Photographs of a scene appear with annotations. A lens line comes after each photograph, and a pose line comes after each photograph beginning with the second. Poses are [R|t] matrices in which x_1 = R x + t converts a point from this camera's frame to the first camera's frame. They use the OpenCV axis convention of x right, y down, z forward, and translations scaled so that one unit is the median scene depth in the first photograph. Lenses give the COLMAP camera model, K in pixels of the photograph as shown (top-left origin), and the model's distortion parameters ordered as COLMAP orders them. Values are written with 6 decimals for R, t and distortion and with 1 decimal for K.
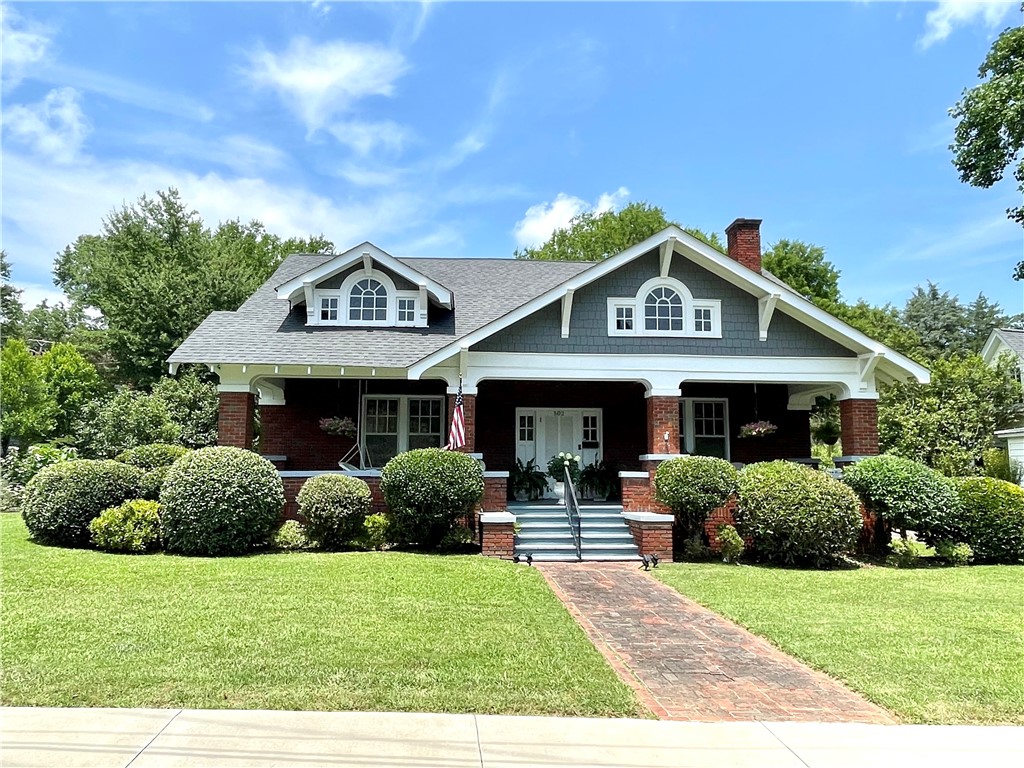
lens RADIAL K [[737.0, 0, 512.0], [0, 737.0, 384.0], [0, 0, 1]] dist [0.008398, 0.001692]
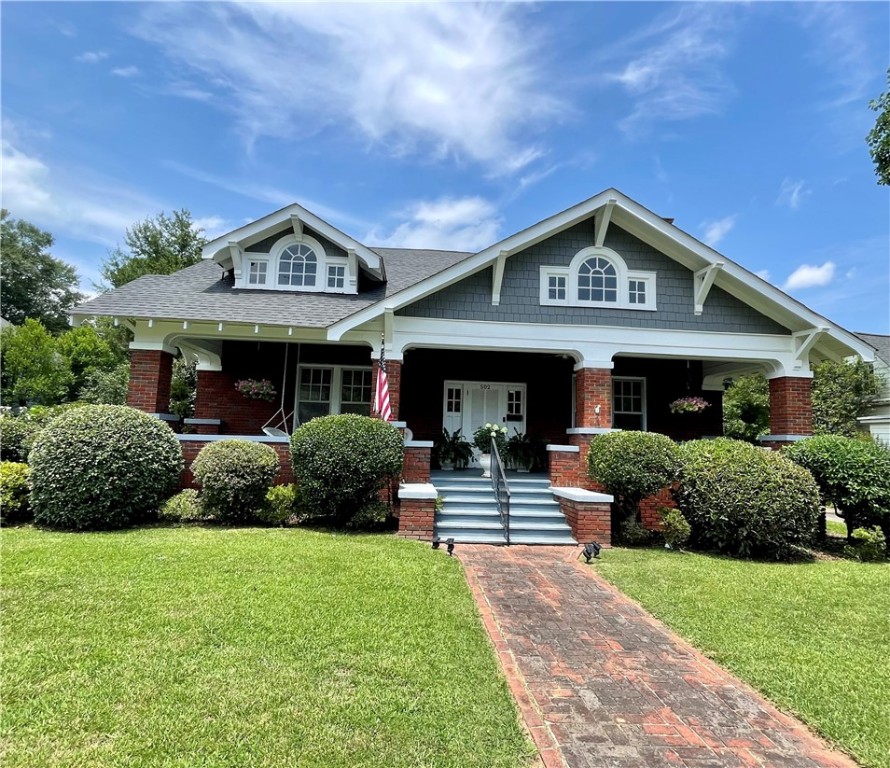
lens RADIAL K [[559.7, 0, 445.0], [0, 559.7, 384.0], [0, 0, 1]] dist [-0.003952, -0.001481]
pose [[0.999608, 0.027985, -0.001244, 0.009471], [-0.027957, 0.999437, 0.018544, 0.029081], [0.001763, -0.018502, 0.999827, 0.264493]]
